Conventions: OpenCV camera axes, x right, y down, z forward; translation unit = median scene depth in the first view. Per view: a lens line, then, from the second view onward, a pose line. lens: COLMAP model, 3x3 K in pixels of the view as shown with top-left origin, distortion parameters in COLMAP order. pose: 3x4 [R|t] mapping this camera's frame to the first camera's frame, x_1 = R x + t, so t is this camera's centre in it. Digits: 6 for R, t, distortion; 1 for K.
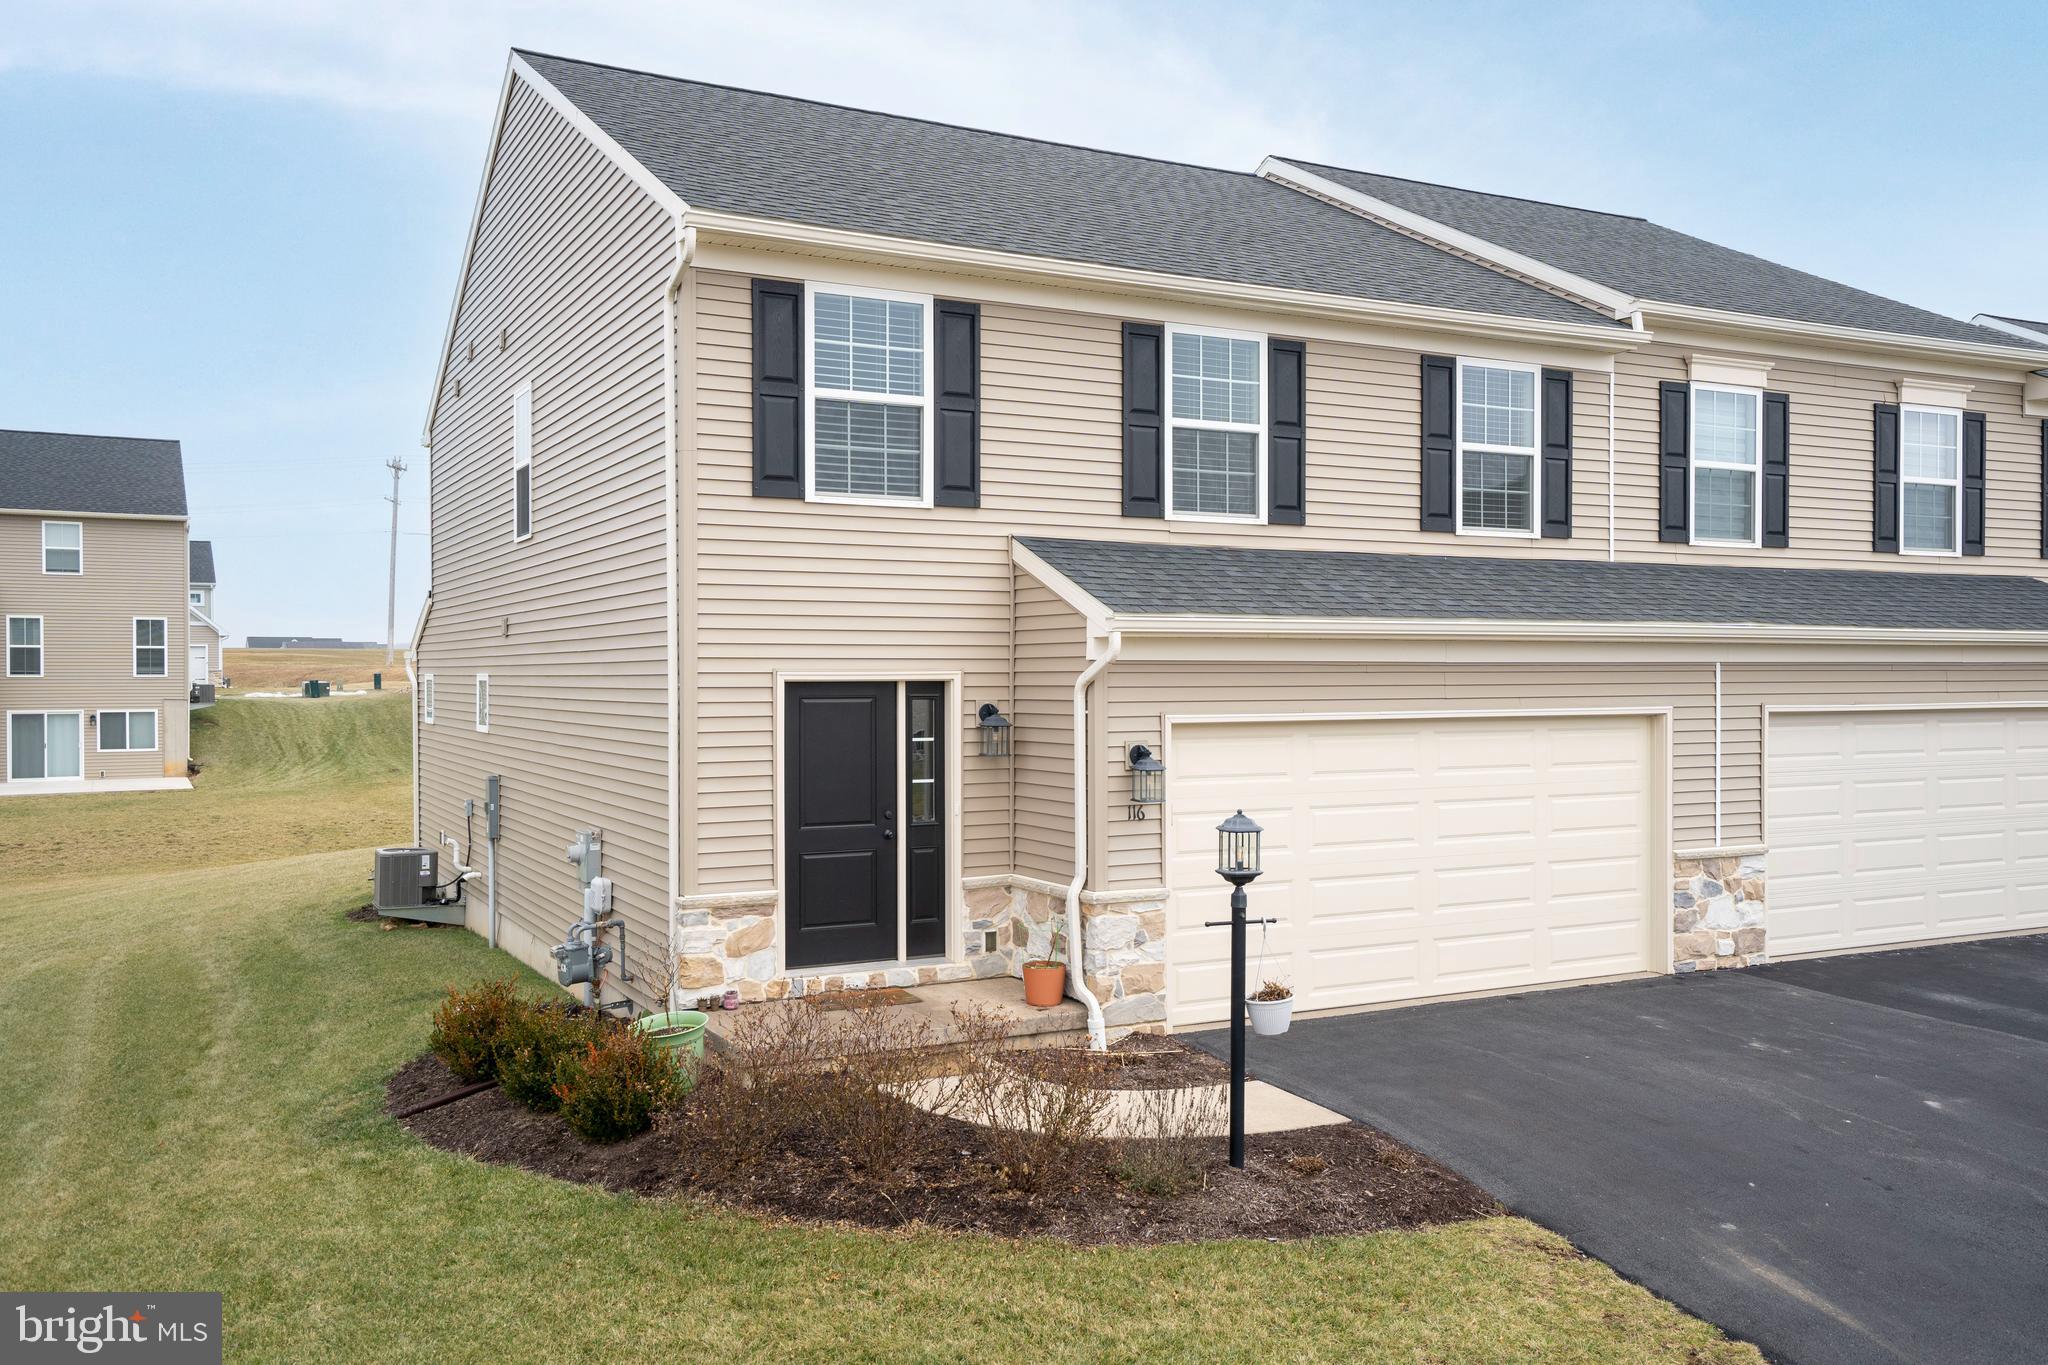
lens RADIAL K [[1667.3, 0, 1024.0], [0, 1667.3, 682.5], [0, 0, 1]] dist [0.045252, -0.000217]
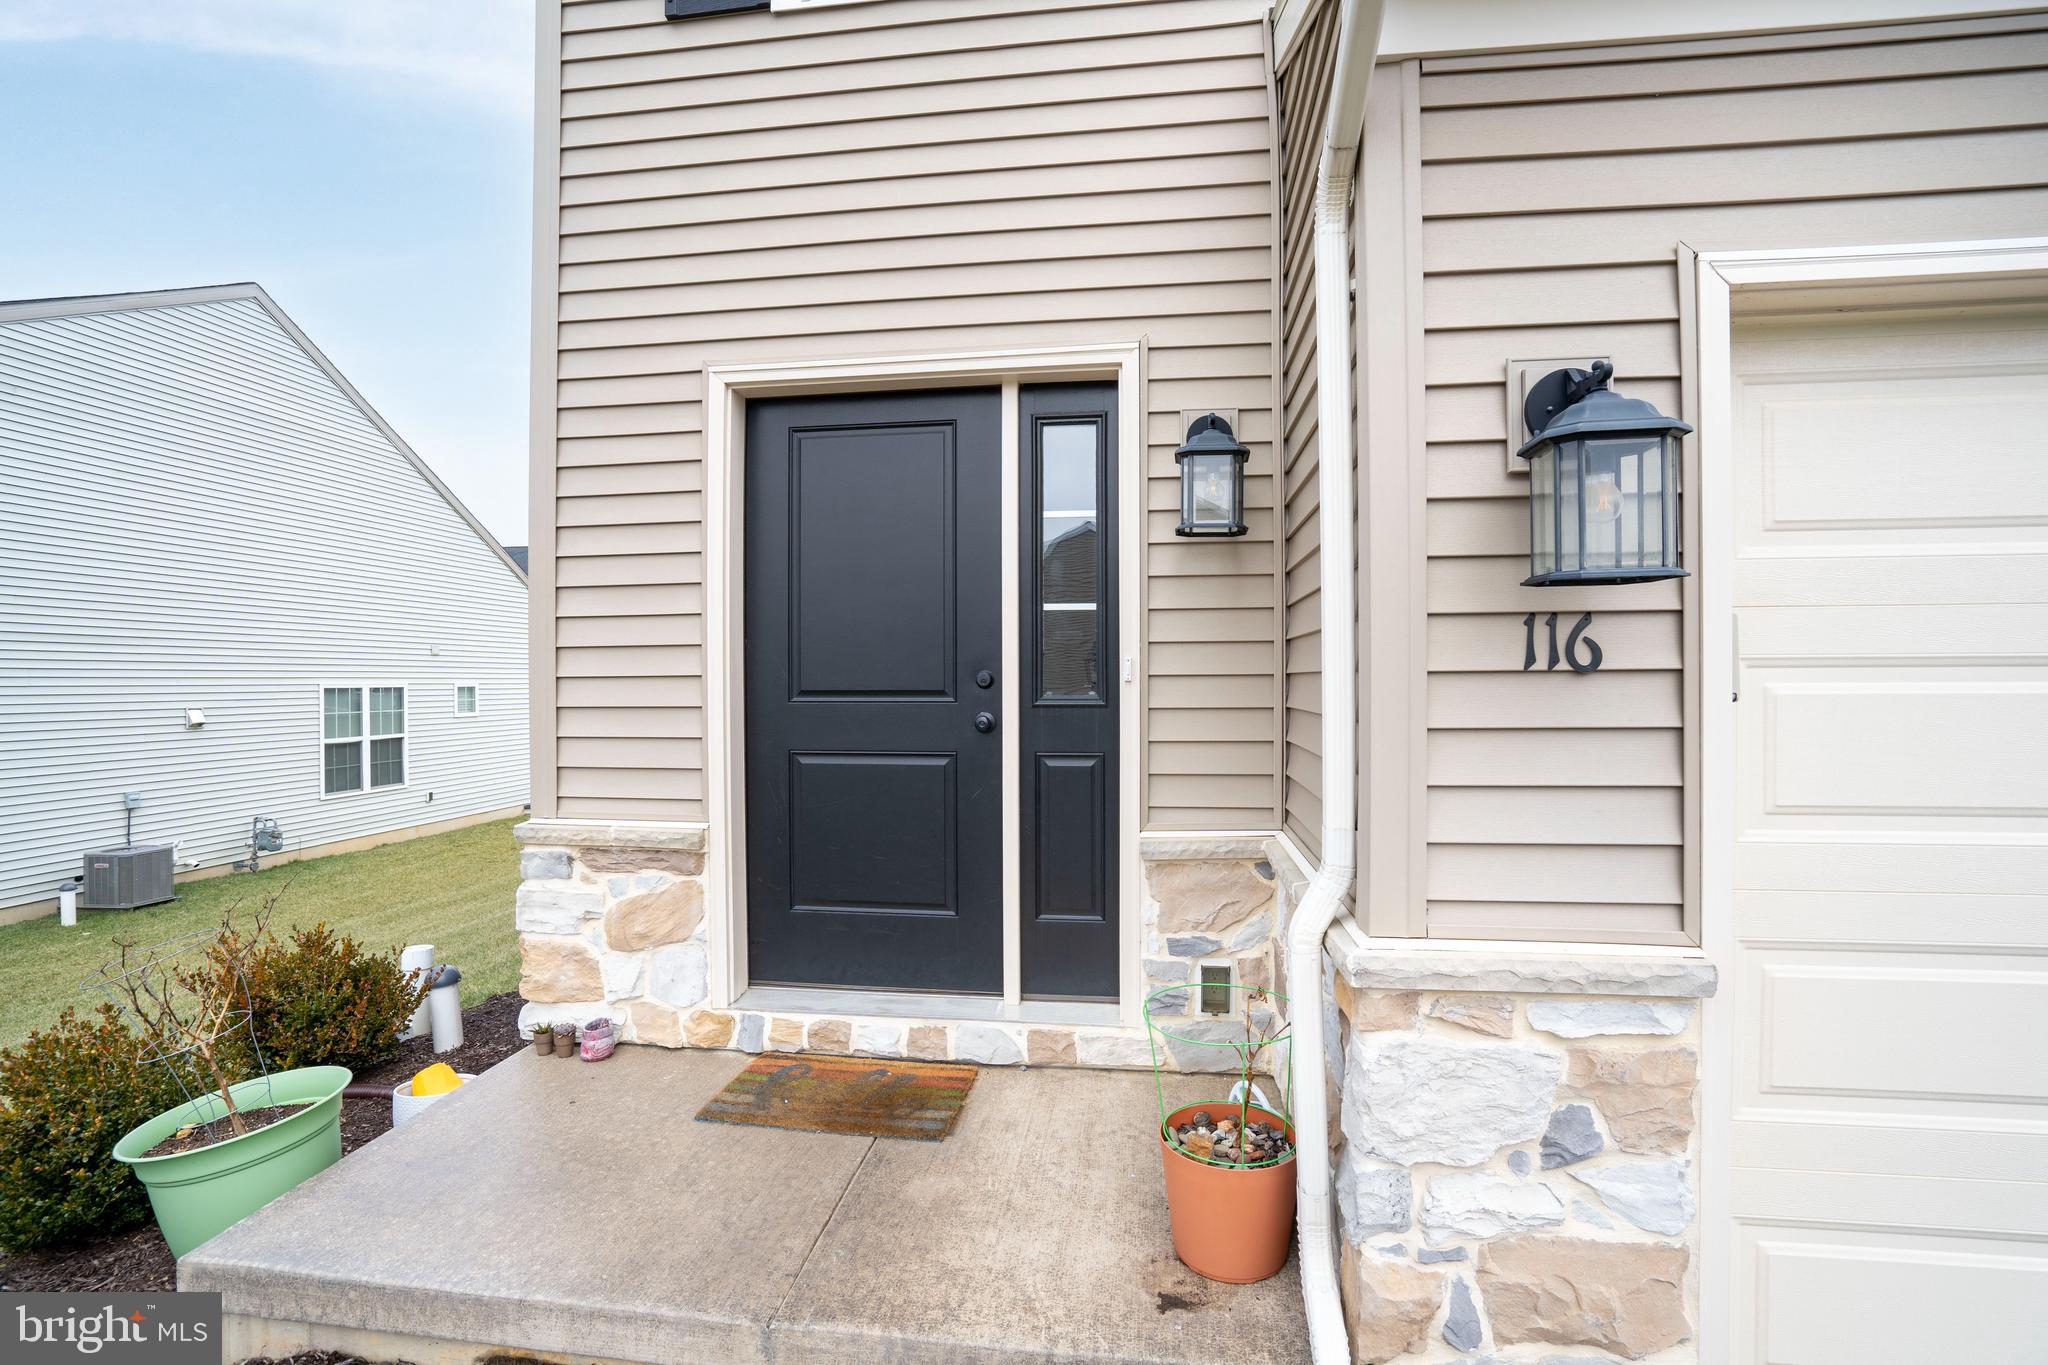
lens RADIAL K [[950.2, 0, 1028.9], [0, 950.2, 685.2], [0, 0, 1]] dist [-0.058003, 0.023278]
pose [[0.814758, 0.002546, -0.579796, 0.083230], [-0.000377, 0.999992, 0.003861, 0.083542], [0.579801, -0.002927, 0.814753, 0.831925]]
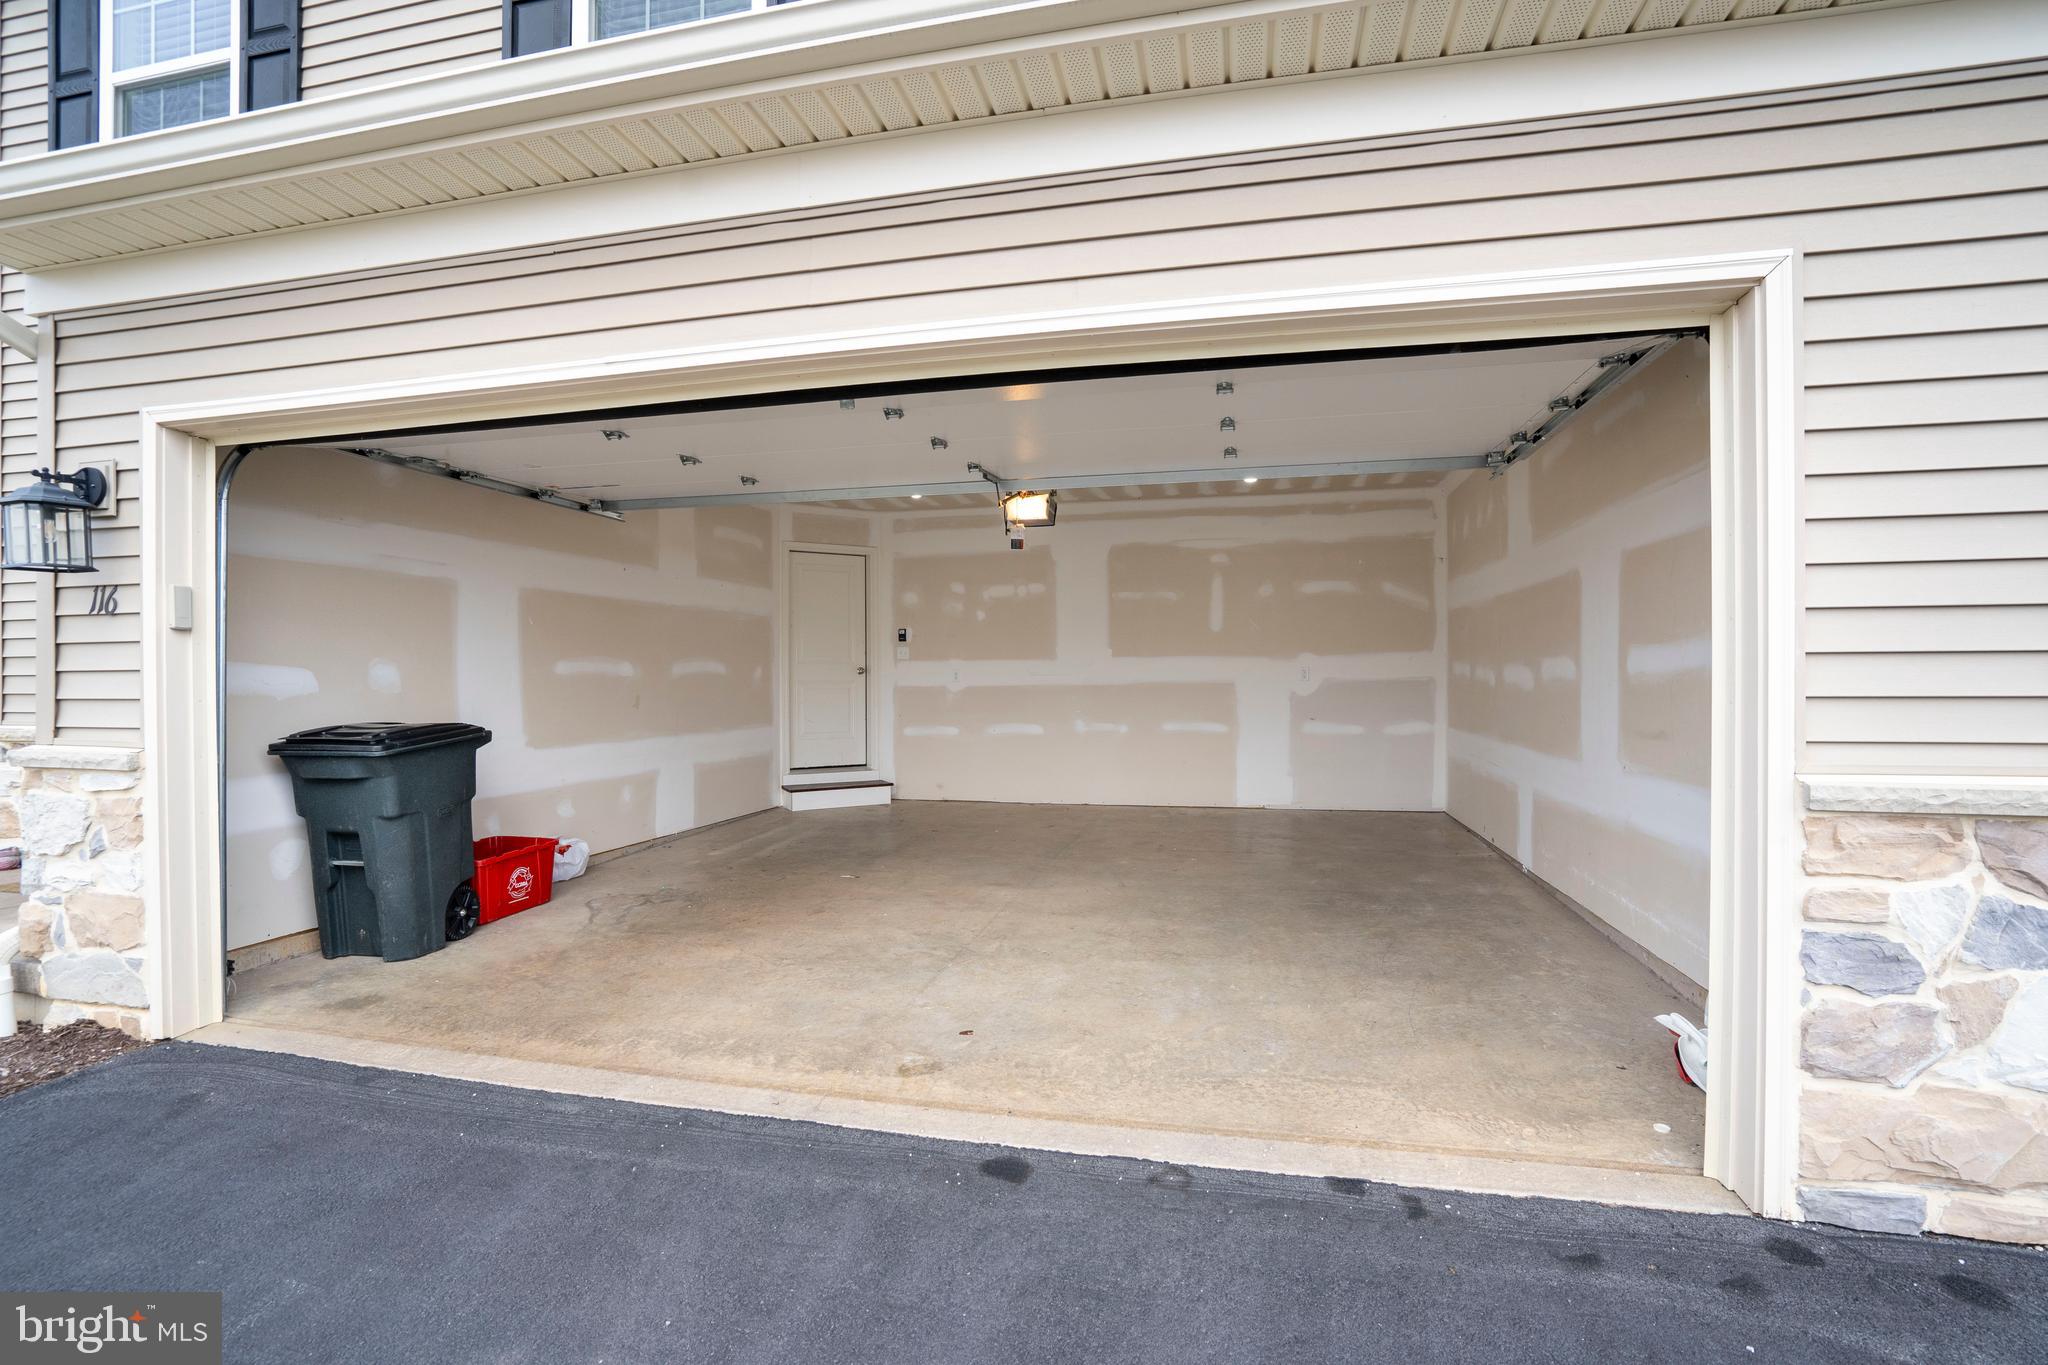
lens RADIAL K [[950.2, 0, 1028.9], [0, 950.2, 685.2], [0, 0, 1]] dist [-0.058003, 0.023278]
pose [[0.755055, 0.003529, -0.655652, 0.470440], [-0.002850, 0.999994, 0.002101, 0.102469], [0.655655, 0.000282, 0.755061, 0.967686]]
